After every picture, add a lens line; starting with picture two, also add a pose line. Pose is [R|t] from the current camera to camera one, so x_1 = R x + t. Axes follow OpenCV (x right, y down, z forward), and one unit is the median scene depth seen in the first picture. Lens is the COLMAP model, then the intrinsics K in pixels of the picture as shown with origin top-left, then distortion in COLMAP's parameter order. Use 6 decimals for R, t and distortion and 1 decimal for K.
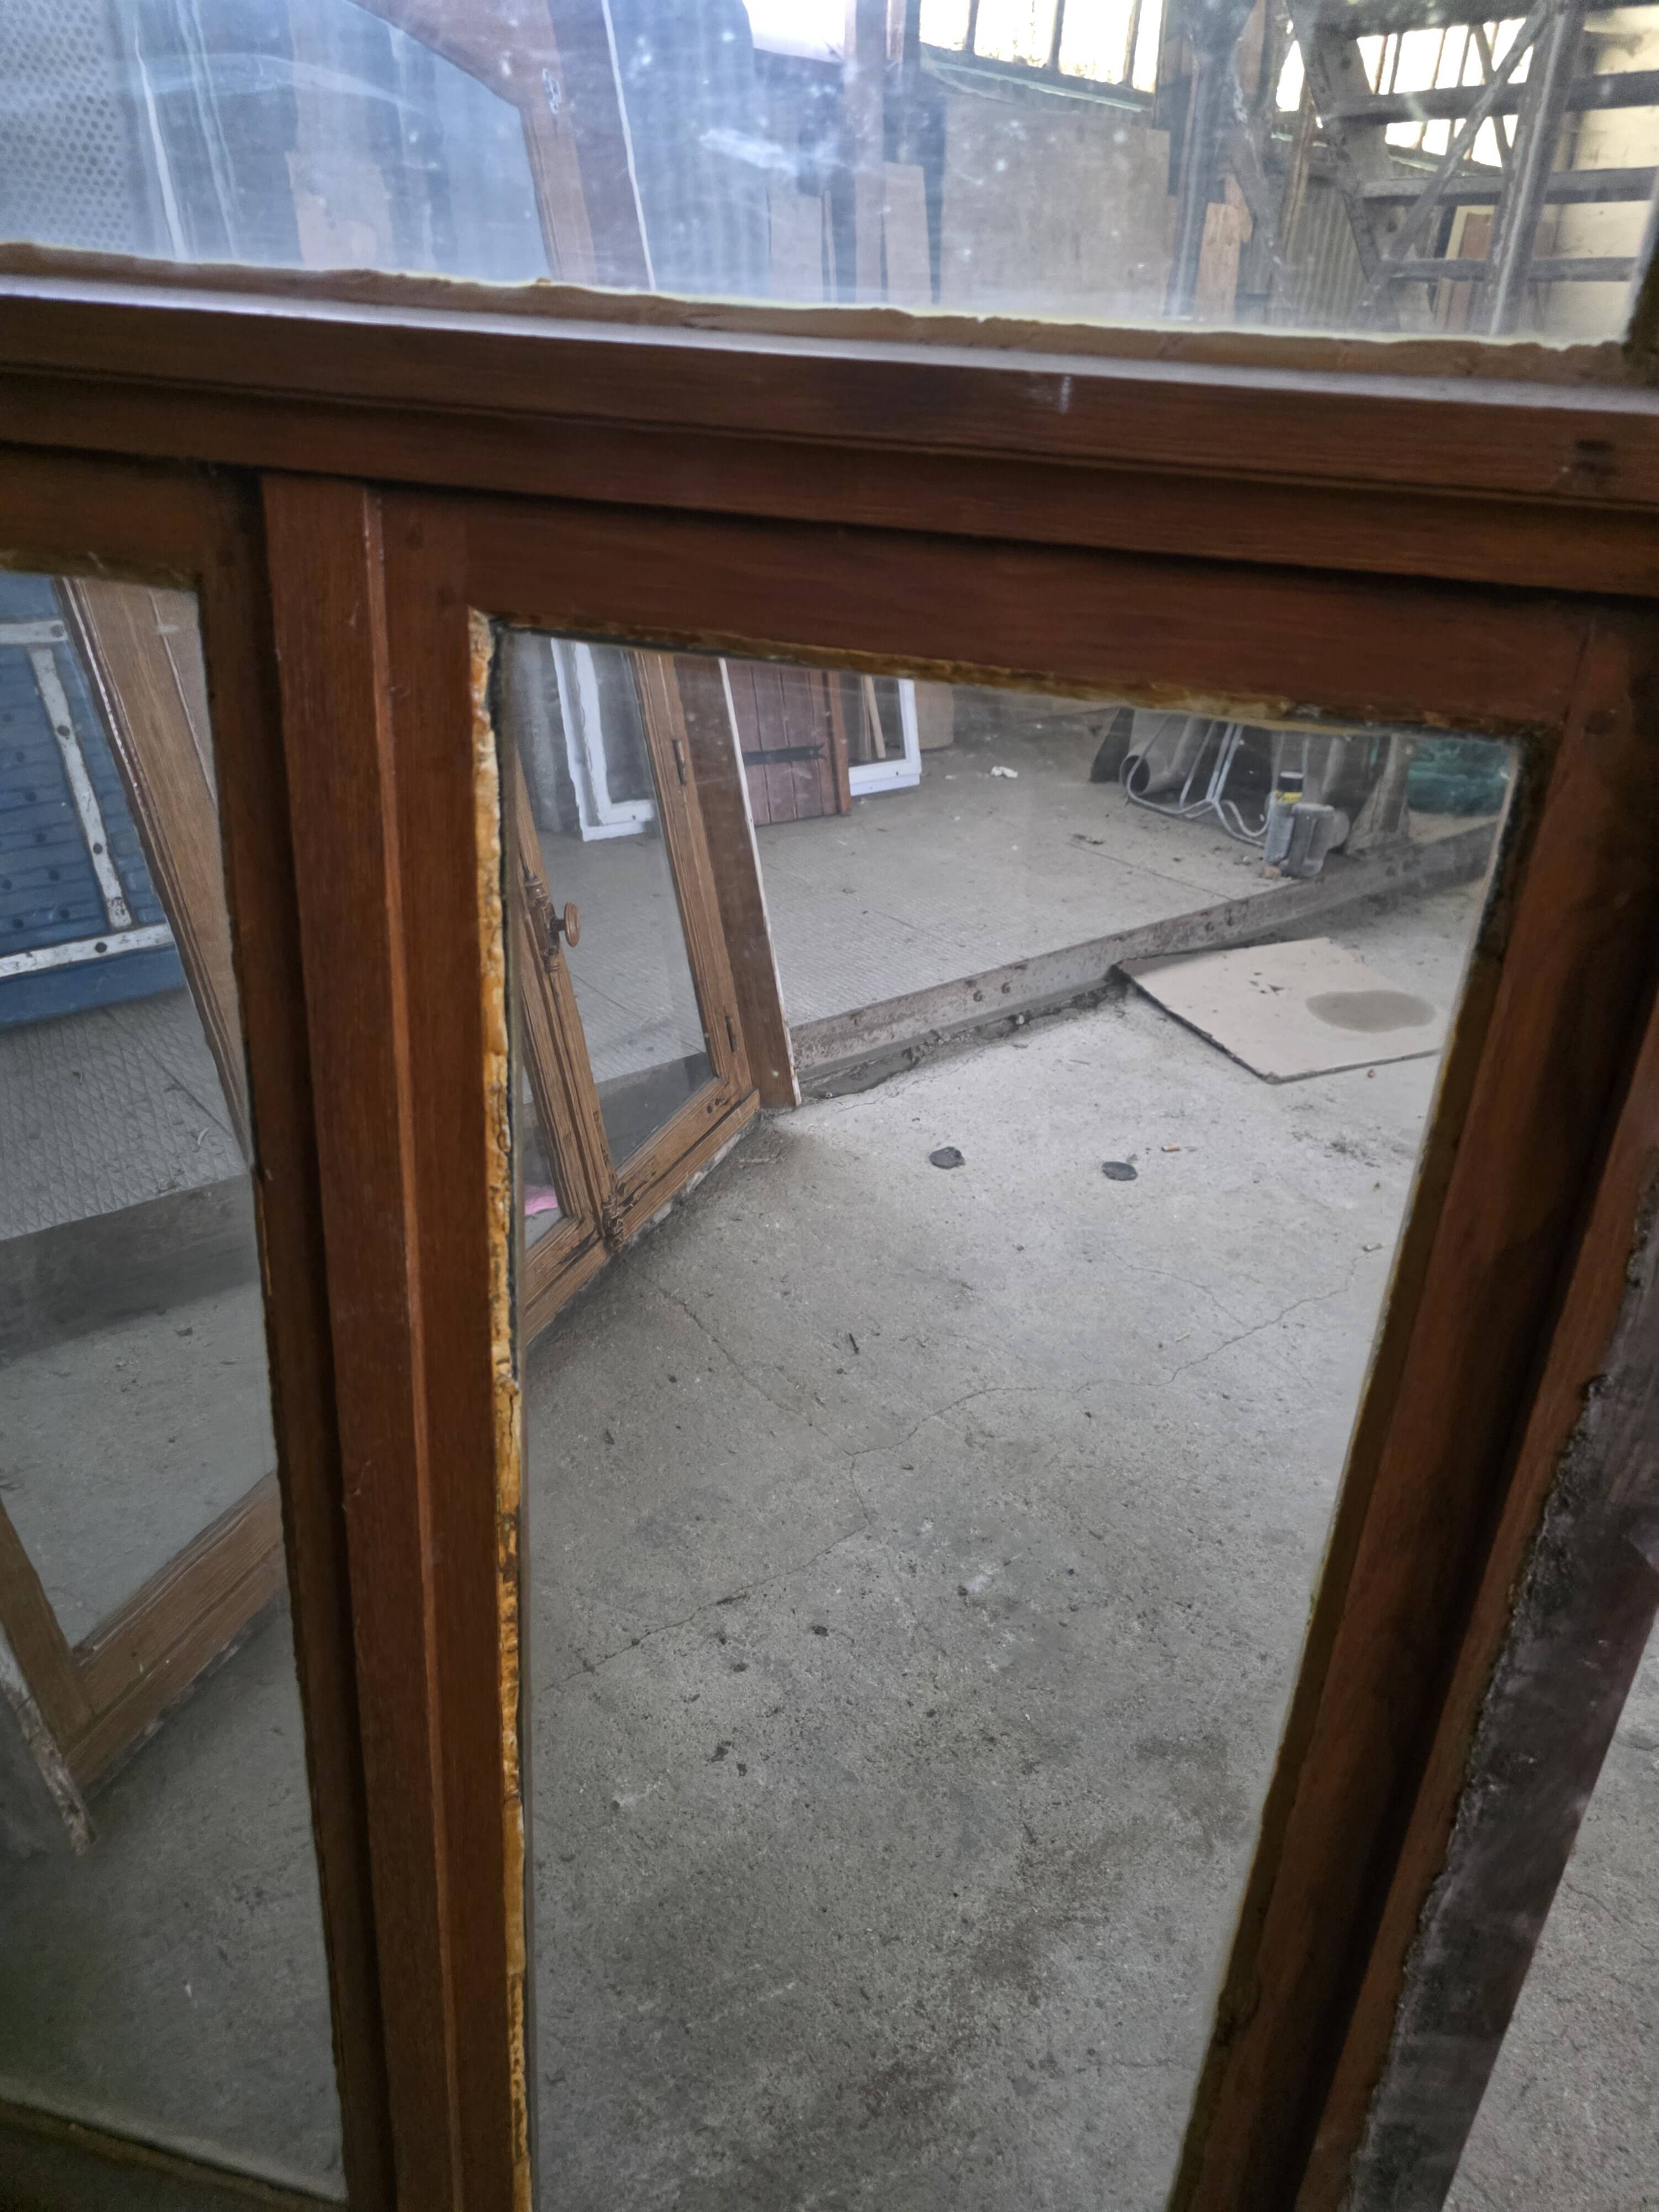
lens RADIAL K [[1503.4, 0, 882.1], [0, 1503.4, 1083.9], [0, 0, 1]] dist [0.037904, -0.015446]
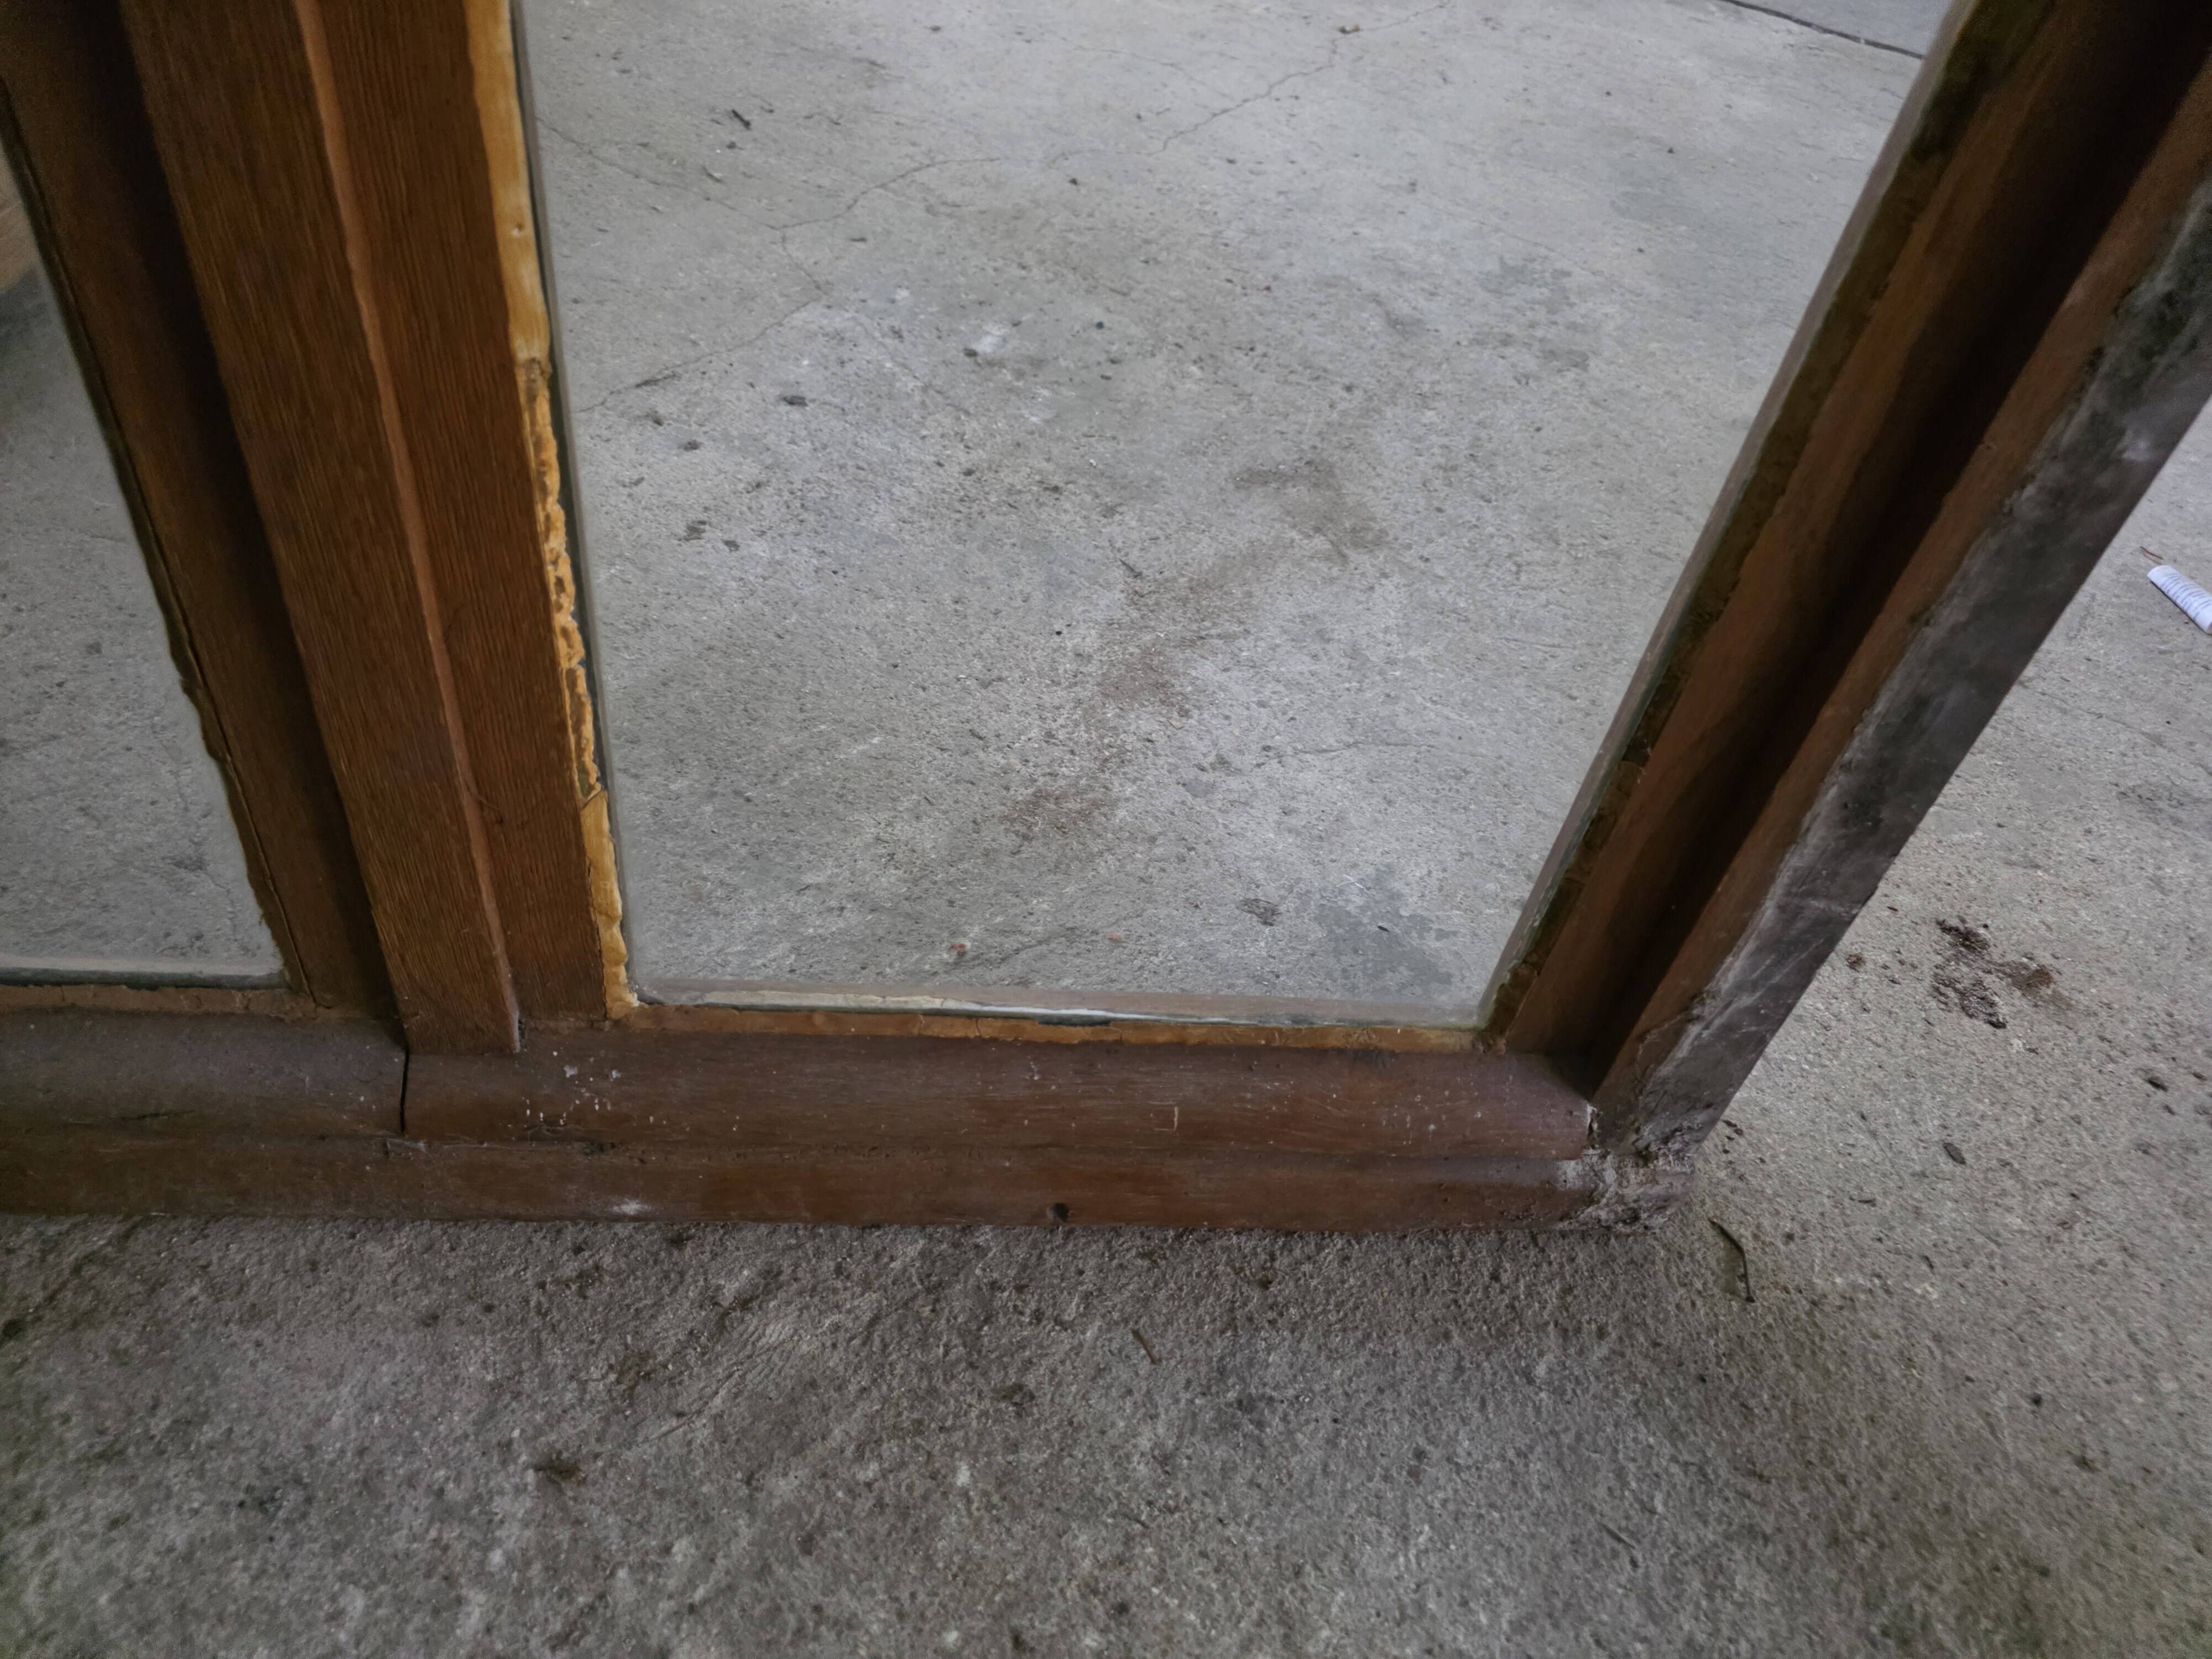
lens RADIAL K [[1503.4, 0, 1126.0], [0, 1503.4, 824.2], [0, 0, 1]] dist [0.037904, -0.015446]
pose [[0.950954, -0.165823, 0.261131, -0.128436], [0.062463, 0.929724, 0.362921, 0.340750], [-0.302961, -0.328810, 0.894482, 0.273436]]
